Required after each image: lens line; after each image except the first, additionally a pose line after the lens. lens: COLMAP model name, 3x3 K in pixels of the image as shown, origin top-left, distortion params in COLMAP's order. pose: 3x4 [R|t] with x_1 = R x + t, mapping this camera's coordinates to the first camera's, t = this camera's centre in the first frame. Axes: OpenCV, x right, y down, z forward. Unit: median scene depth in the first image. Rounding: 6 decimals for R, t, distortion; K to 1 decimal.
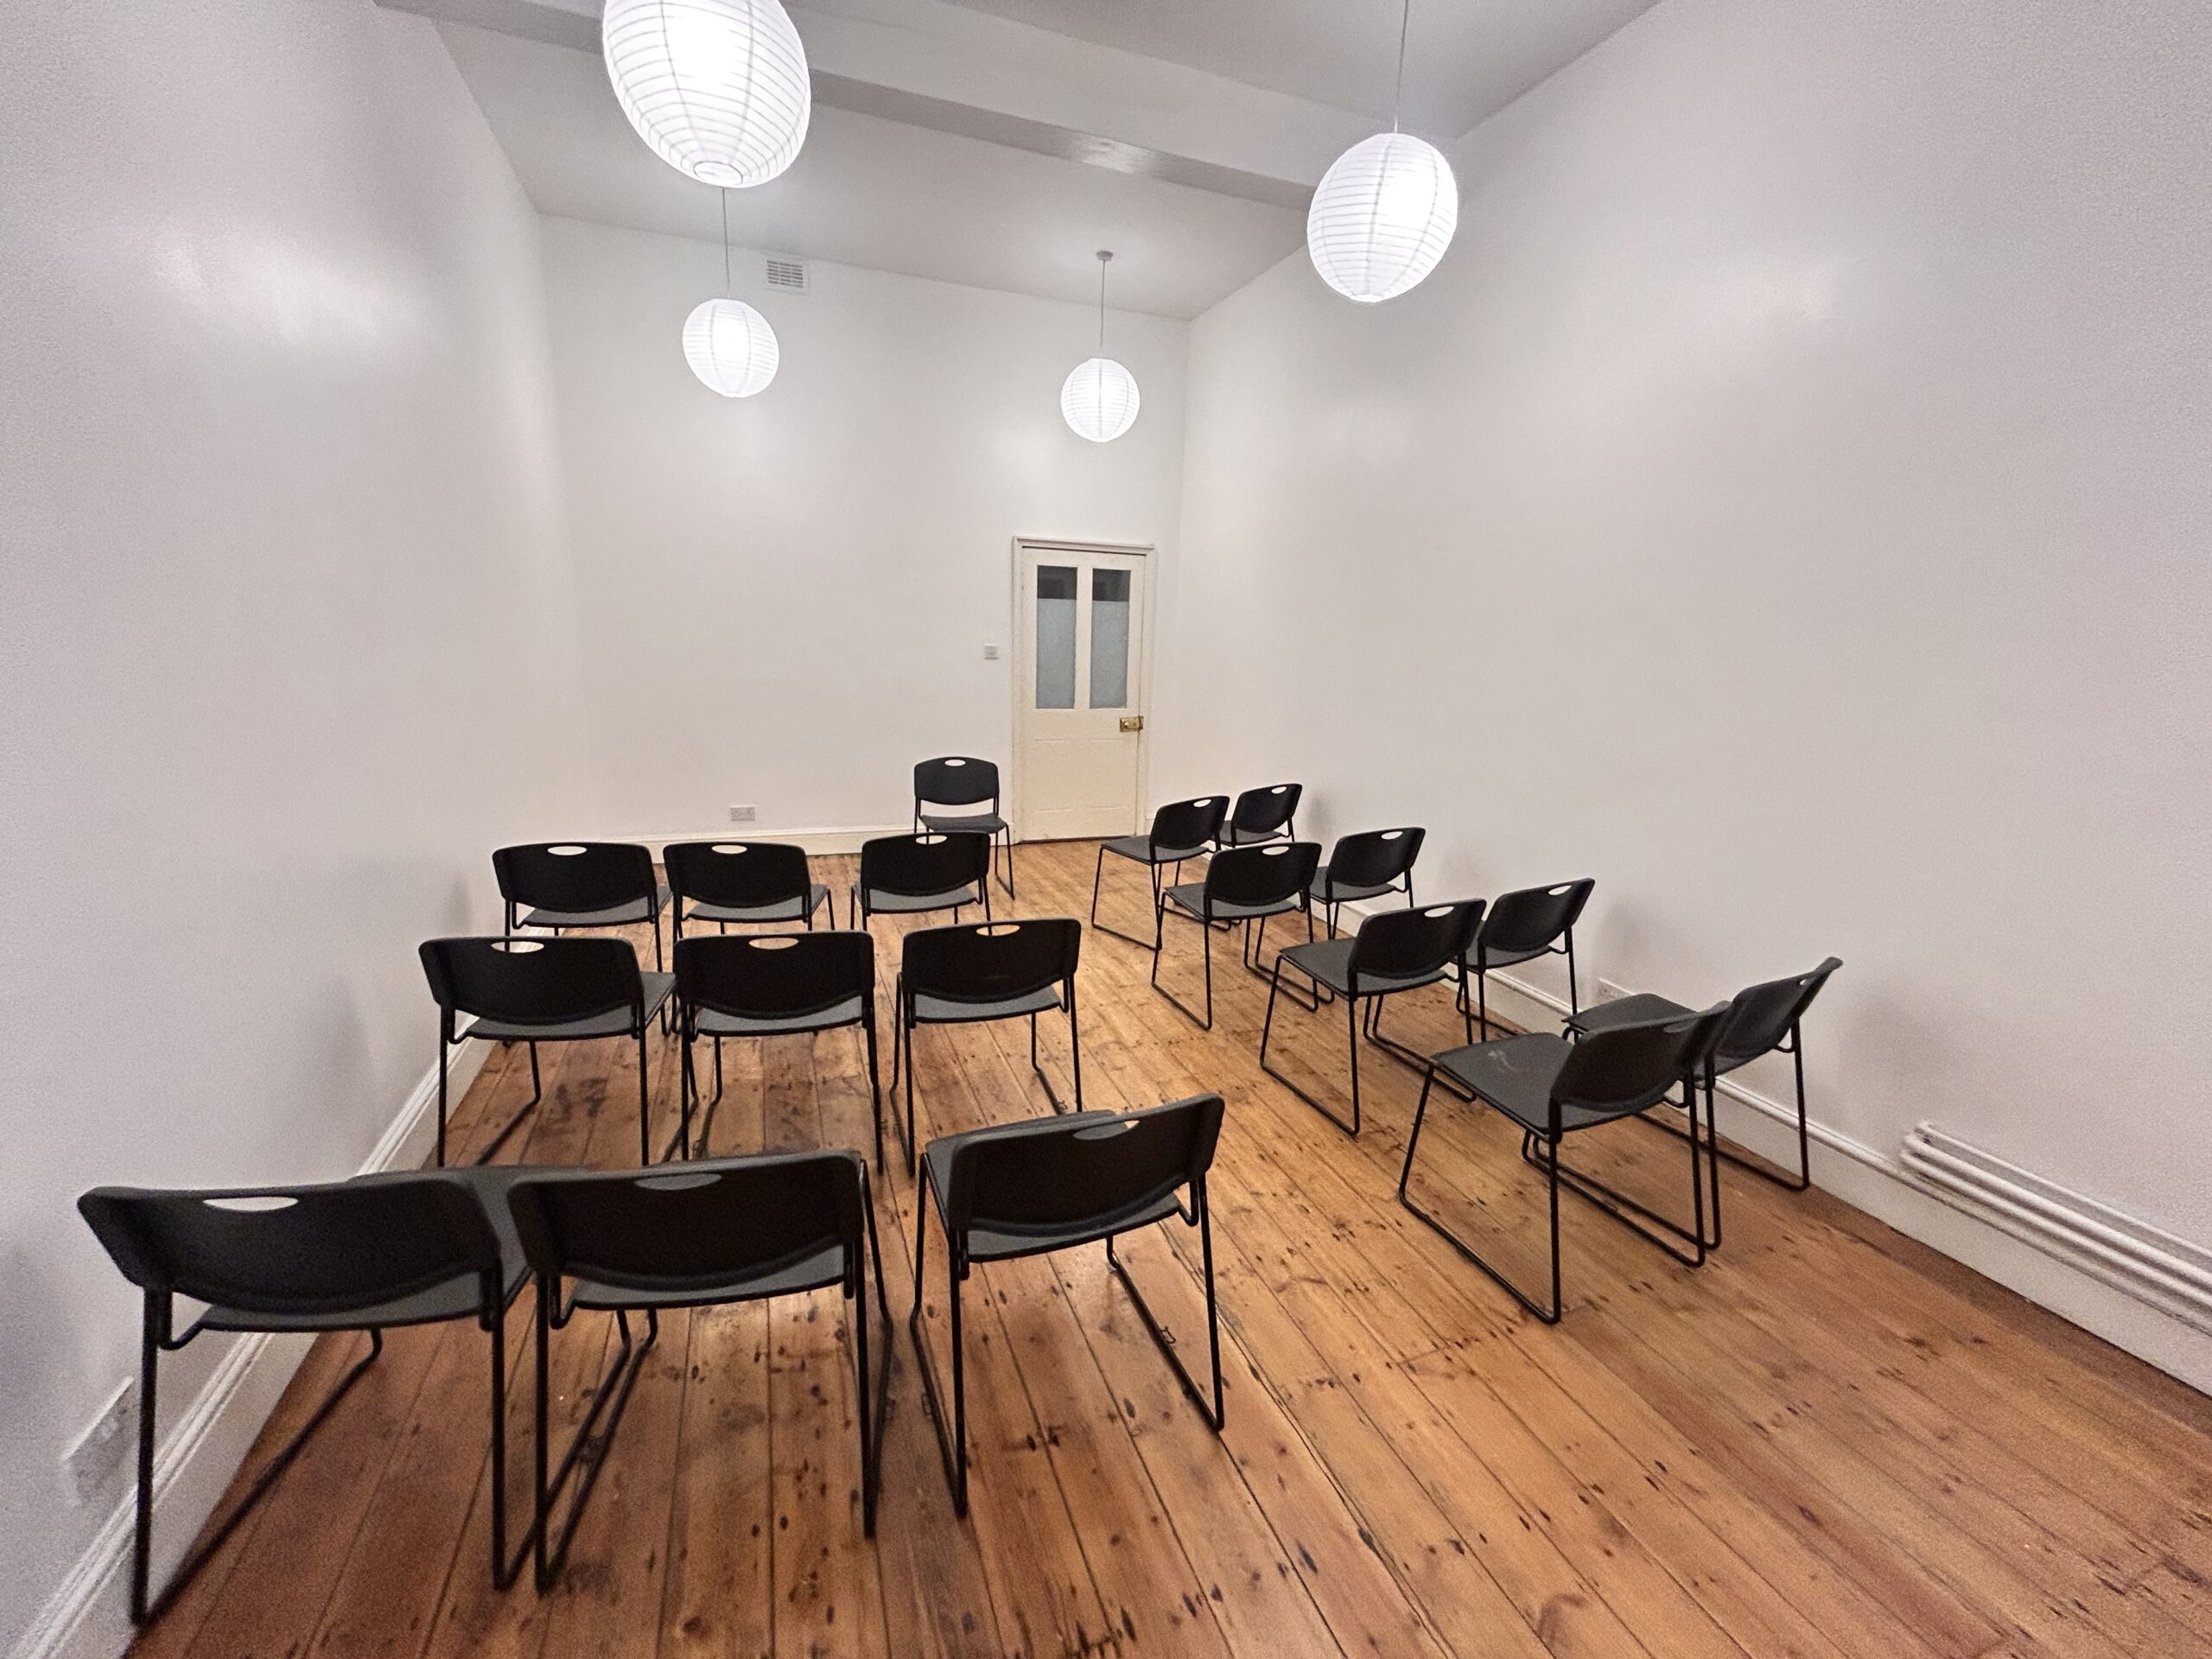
lens RADIAL K [[885.4, 0, 1110.0], [0, 885.4, 826.0], [0, 0, 1]] dist [-0.003742, 0.000680]
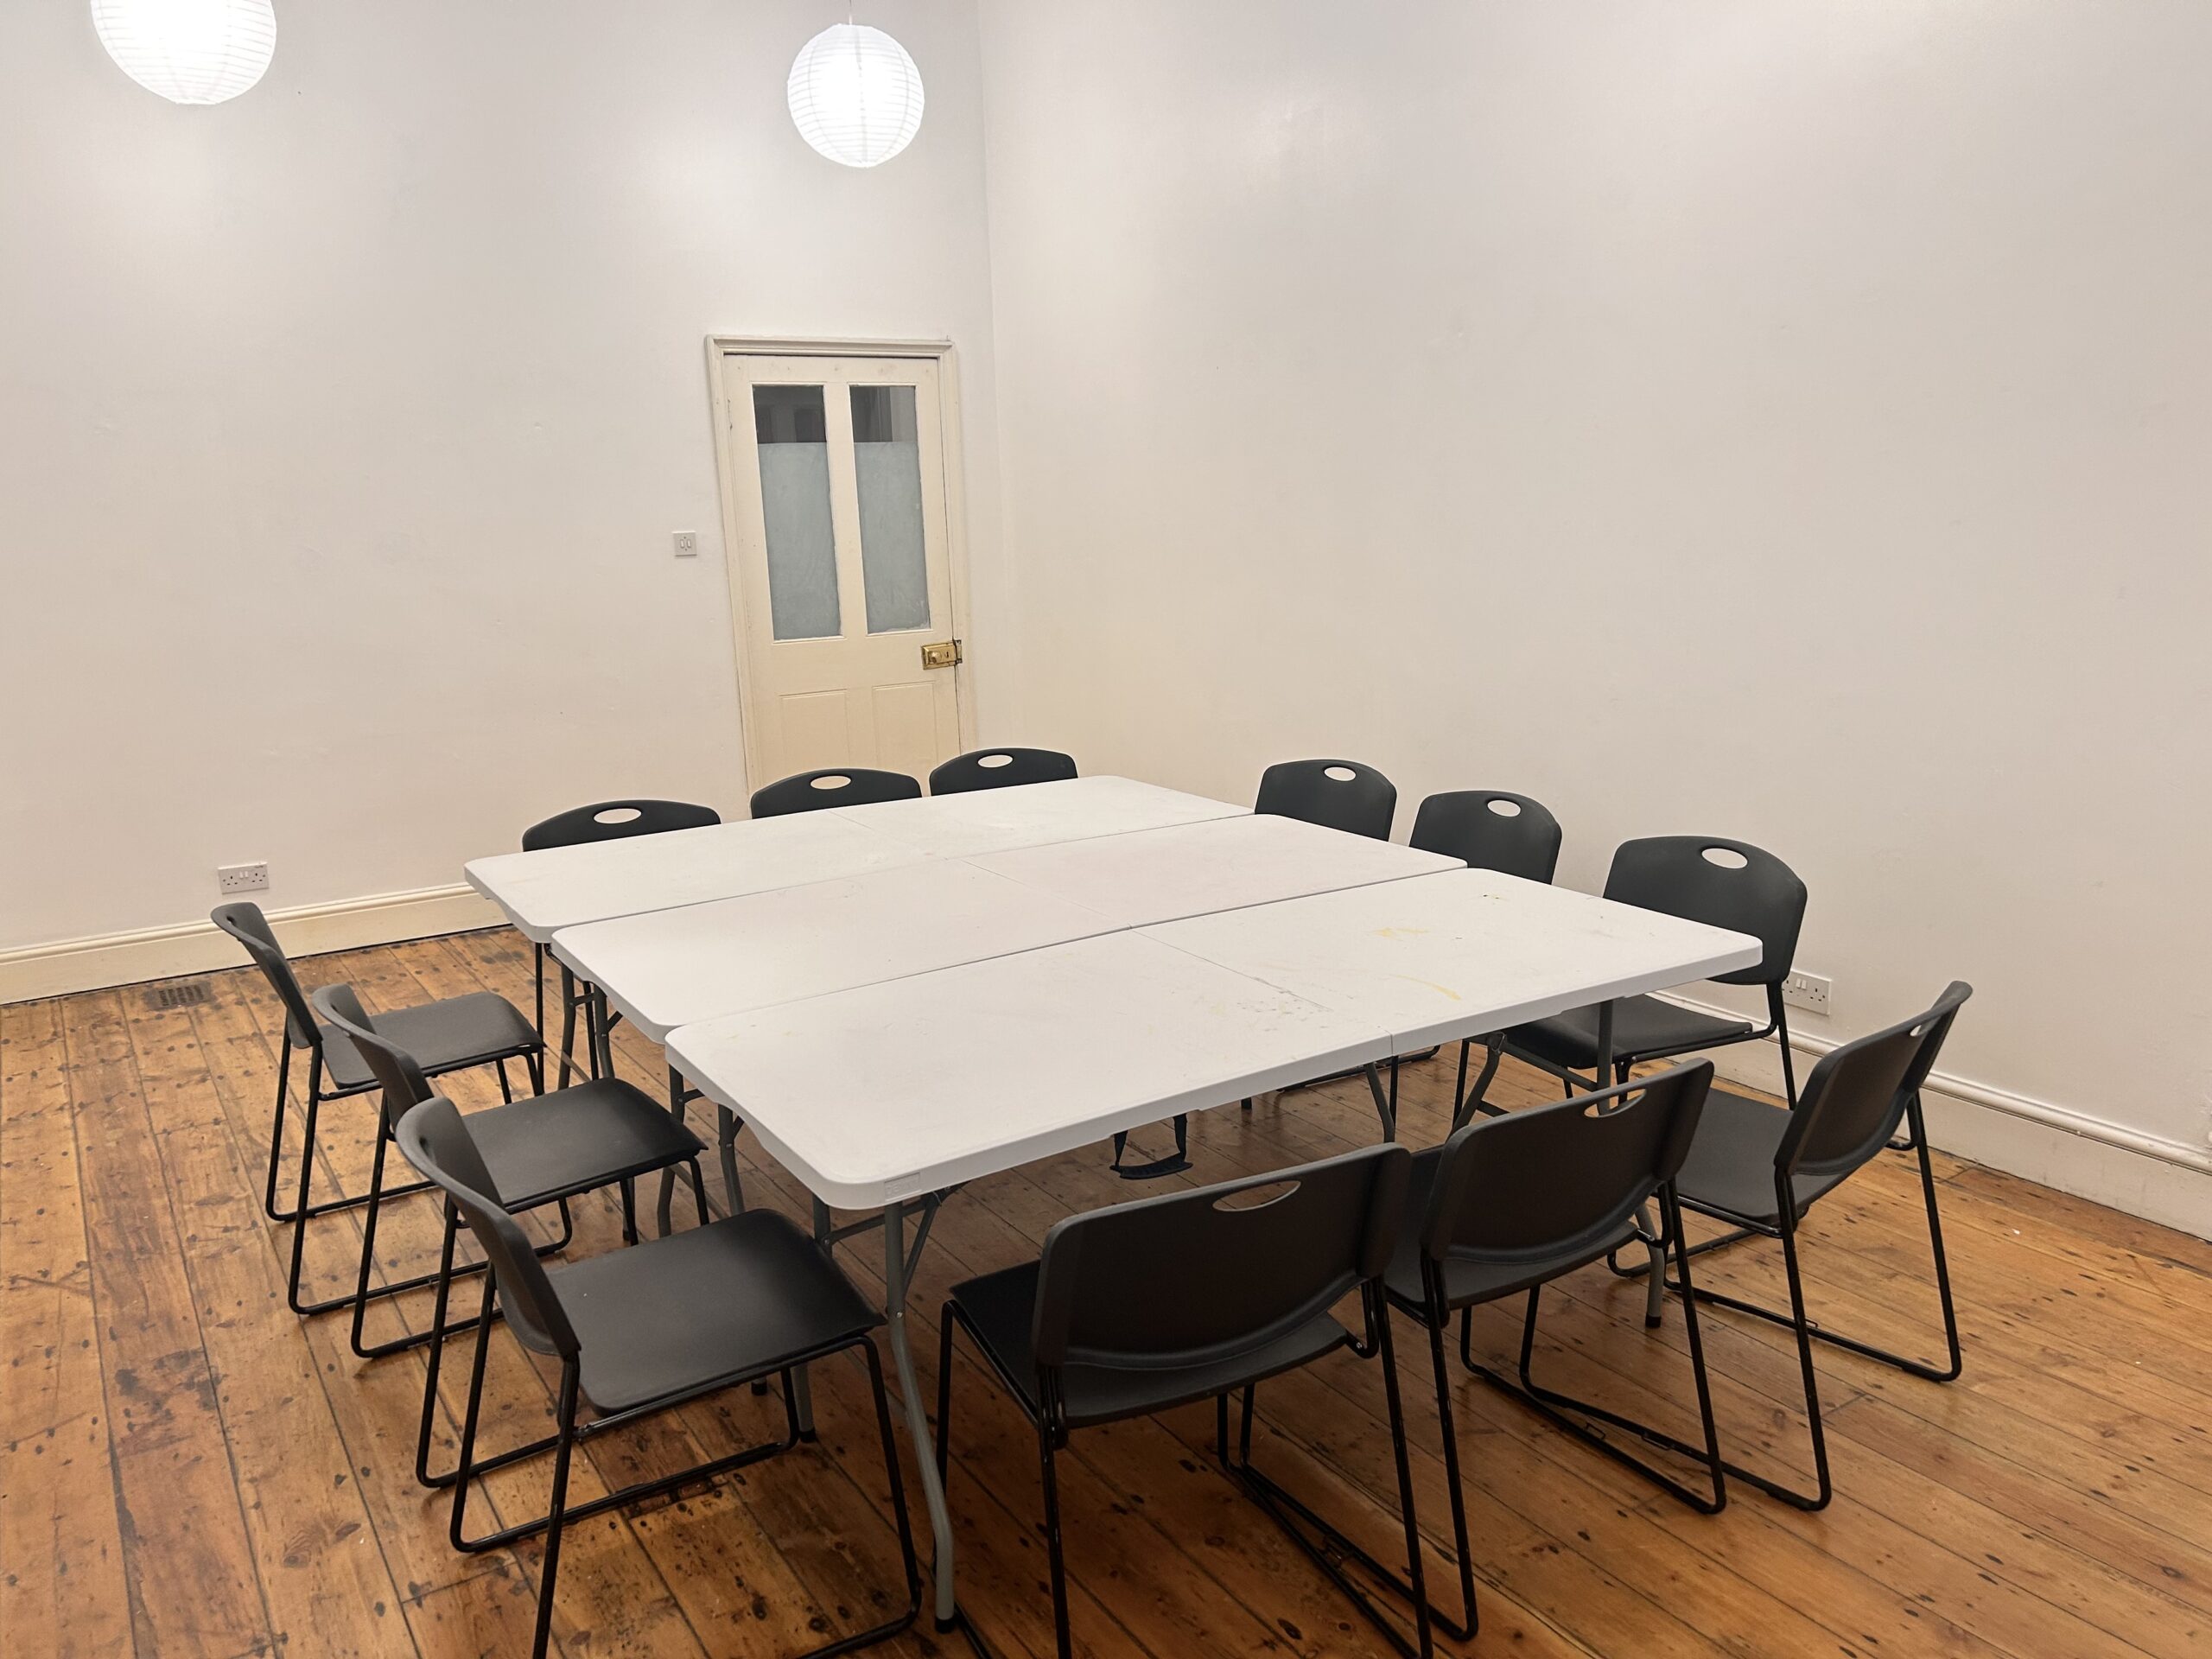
lens RADIAL K [[1640.9, 0, 1118.5], [0, 1640.9, 827.4], [0, 0, 1]] dist [0.062010, -0.075343]
pose [[0.976462, -0.101867, 0.190118, -0.098256], [0.103866, 0.994591, -0.000555, 0.011484], [-0.189033, 0.020288, 0.981761, -0.081338]]
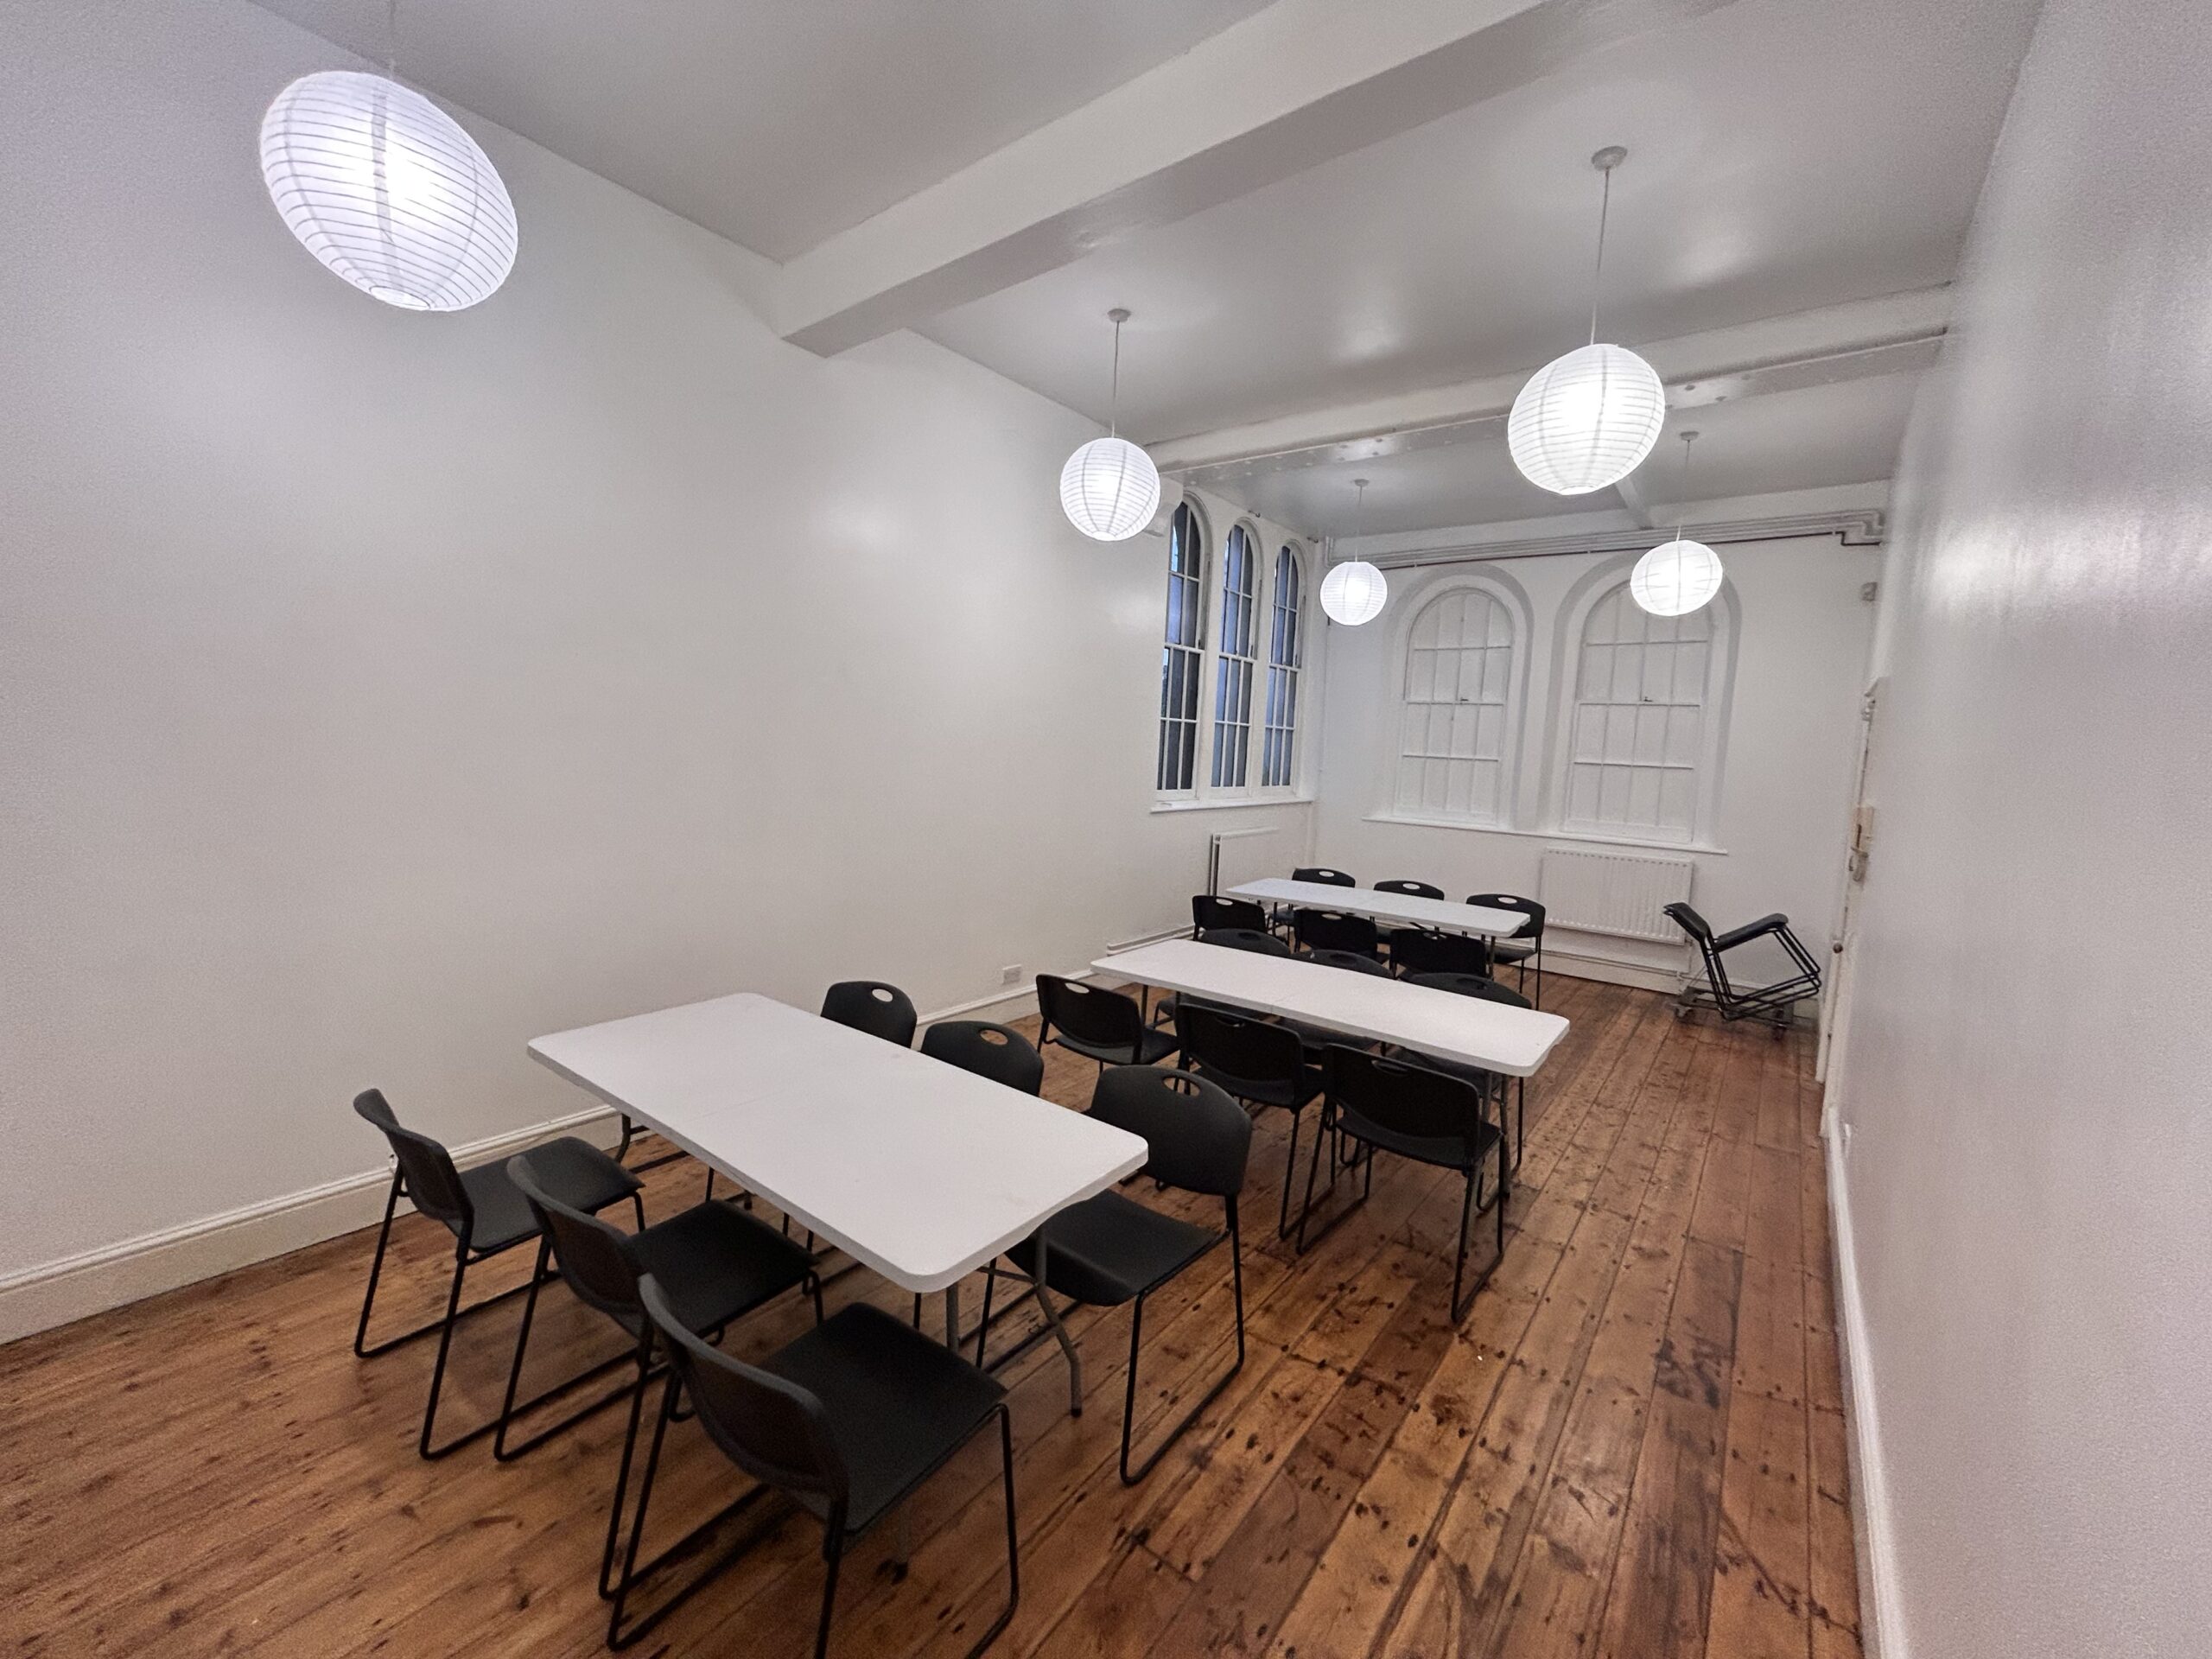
lens RADIAL K [[885.4, 0, 1103.4], [0, 885.4, 831.4], [0, 0, 1]] dist [-0.003742, 0.000680]
pose [[-0.510360, -0.144660, 0.847706, -0.527529], [0.124638, 0.962899, 0.239356, -0.262977], [-0.850880, 0.227815, -0.473395, 0.969678]]
